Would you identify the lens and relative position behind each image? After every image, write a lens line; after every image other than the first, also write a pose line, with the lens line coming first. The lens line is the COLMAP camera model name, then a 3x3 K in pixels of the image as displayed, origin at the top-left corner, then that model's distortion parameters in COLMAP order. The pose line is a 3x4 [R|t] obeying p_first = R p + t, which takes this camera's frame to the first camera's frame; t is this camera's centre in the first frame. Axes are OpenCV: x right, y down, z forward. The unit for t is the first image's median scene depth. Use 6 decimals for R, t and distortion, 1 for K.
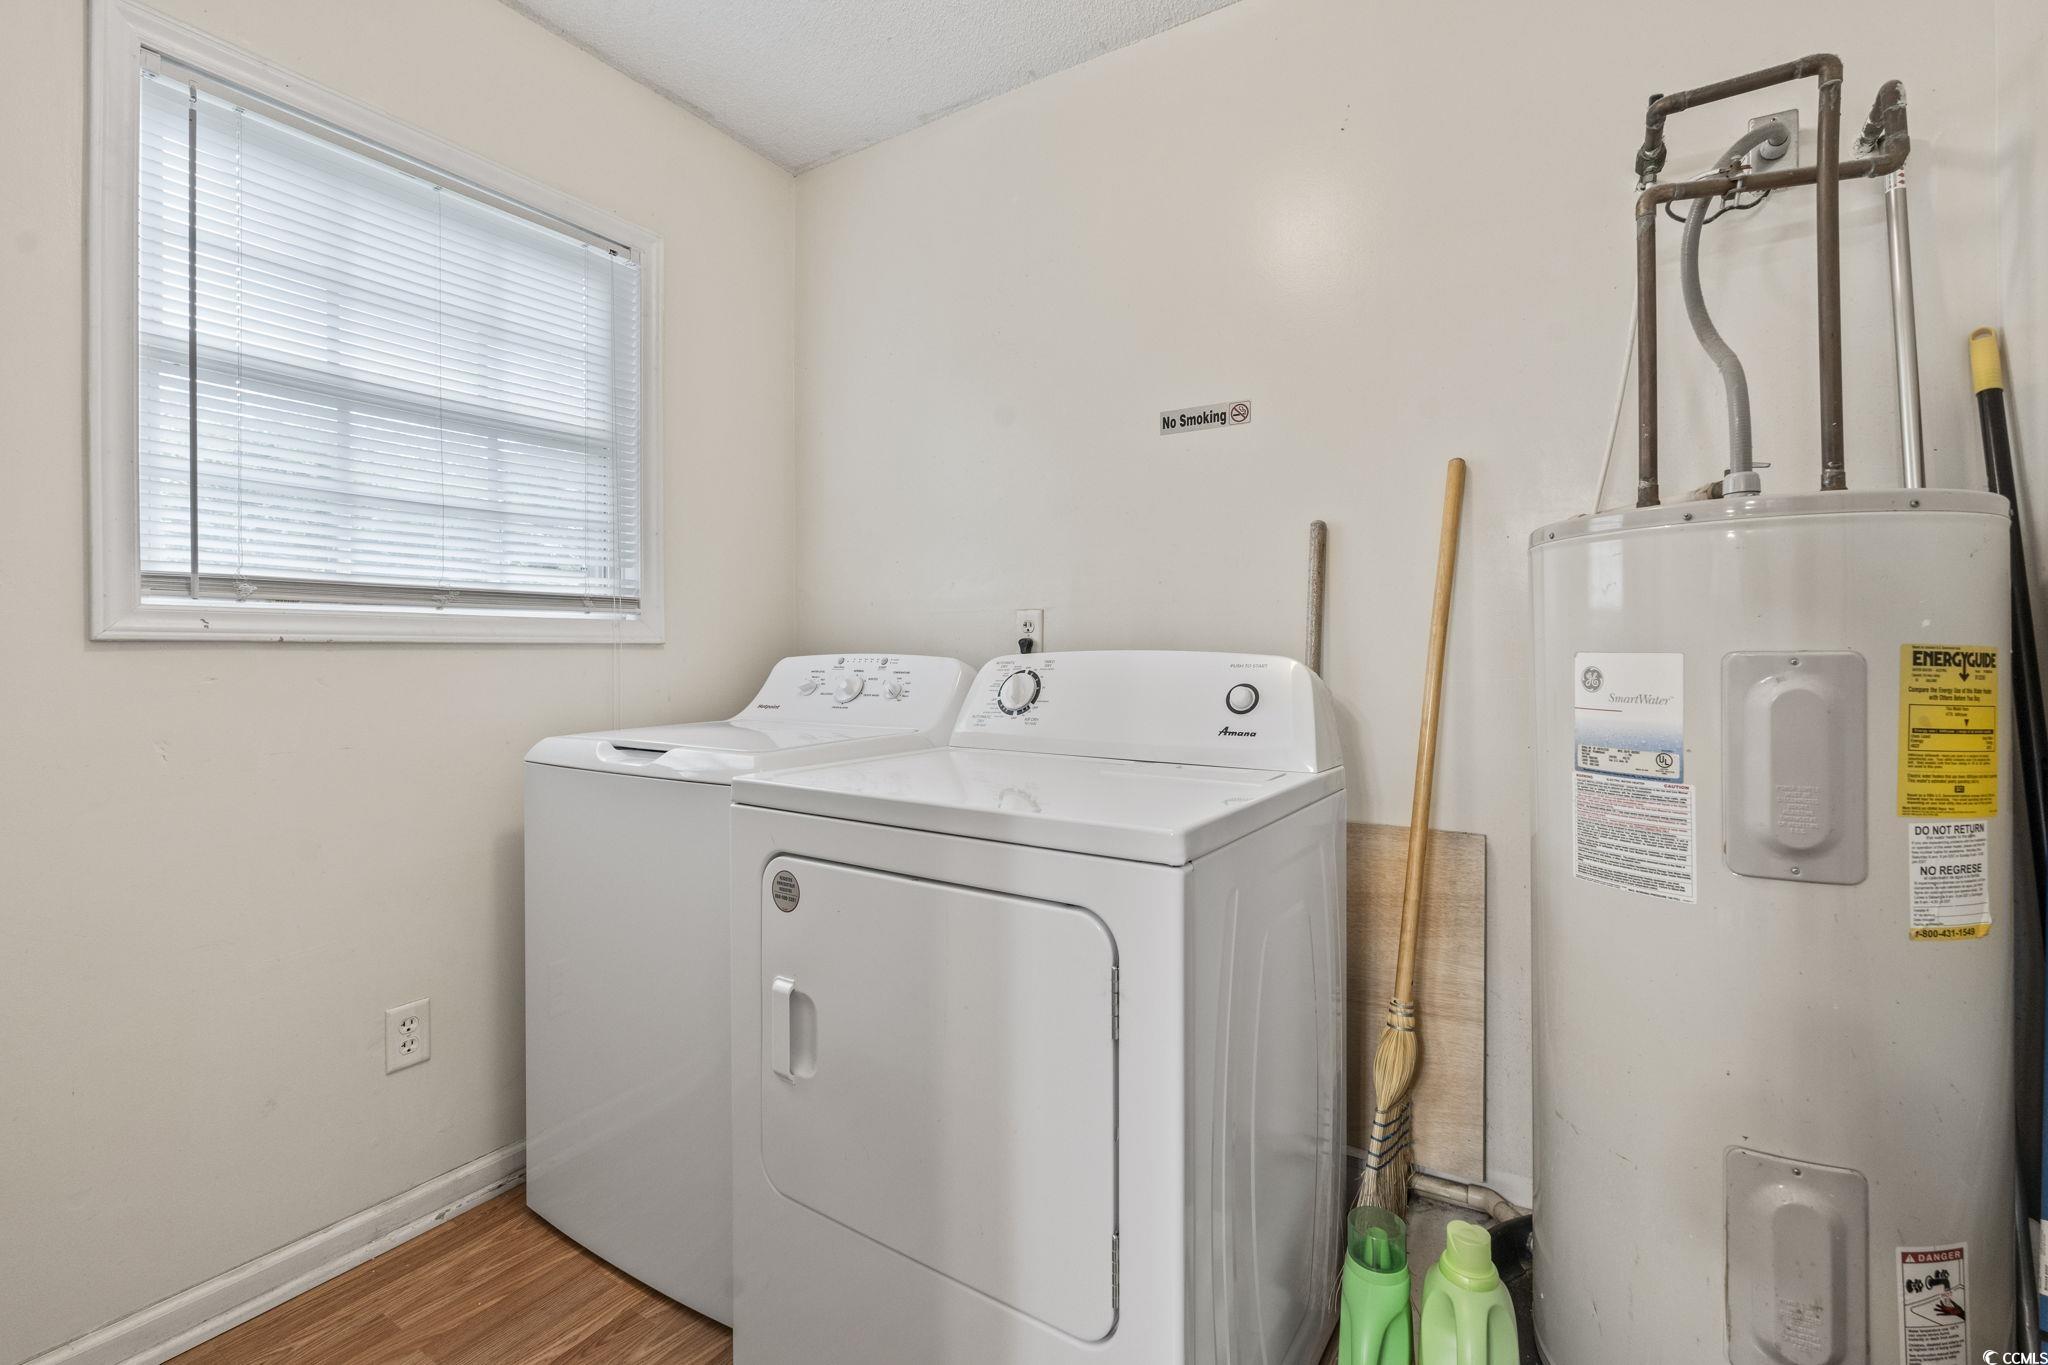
lens RADIAL K [[911.5, 0, 1022.1], [0, 911.5, 645.6], [0, 0, 1]] dist [-0.004287, 0.000693]
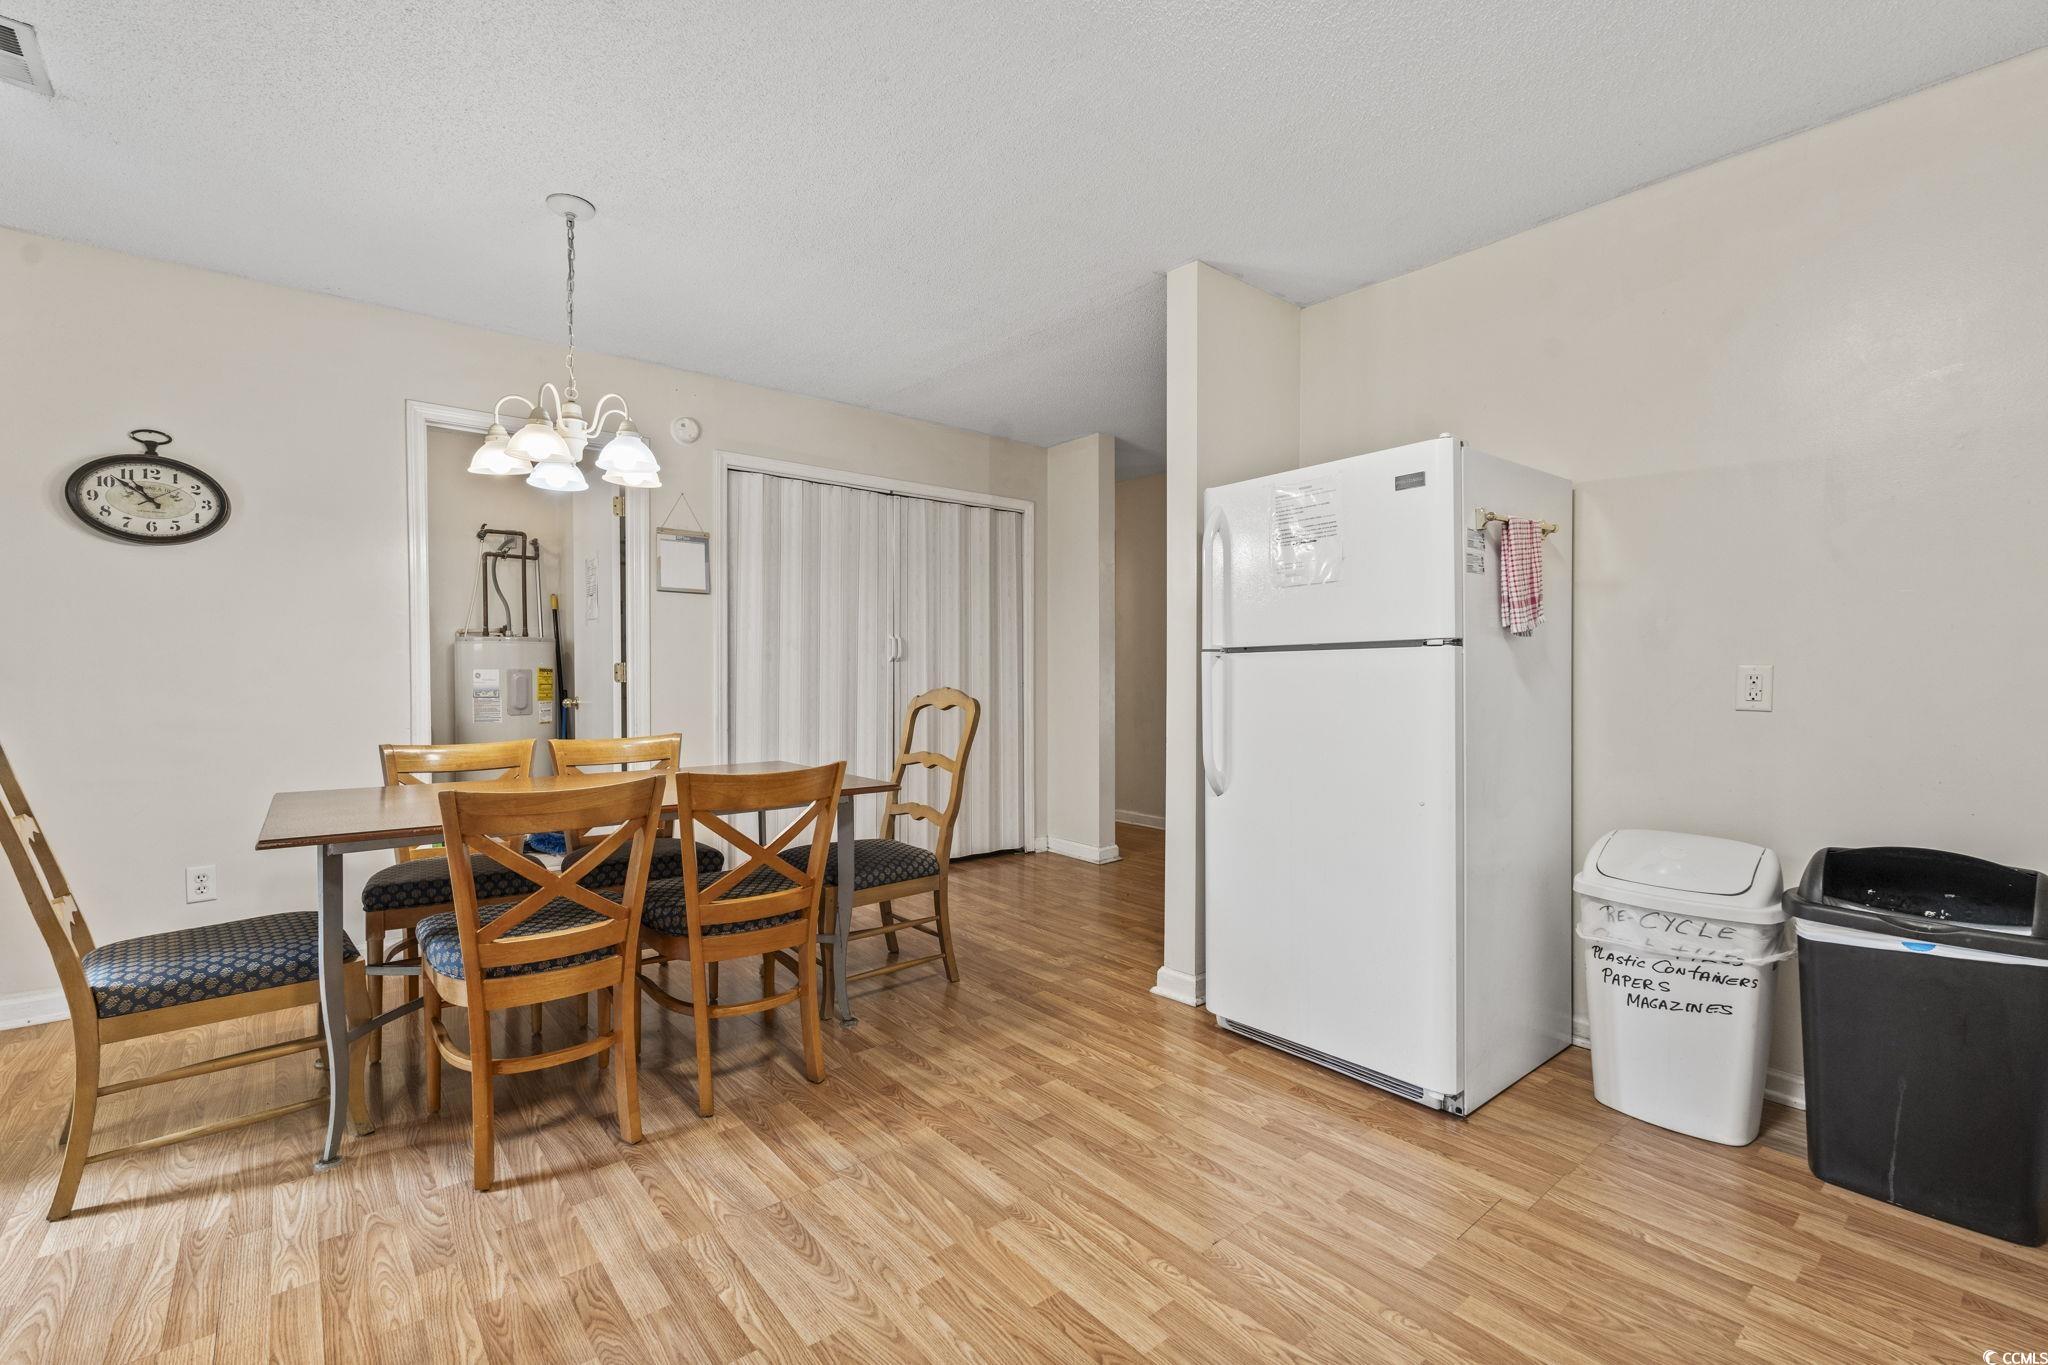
lens RADIAL K [[911.5, 0, 1037.6], [0, 911.5, 689.0], [0, 0, 1]] dist [-0.004287, 0.000693]
pose [[0.304435, -0.015522, 0.952407, -2.544990], [-0.004807, 0.999829, 0.017831, 0.012233], [-0.952521, -0.010006, 0.304308, -2.698000]]
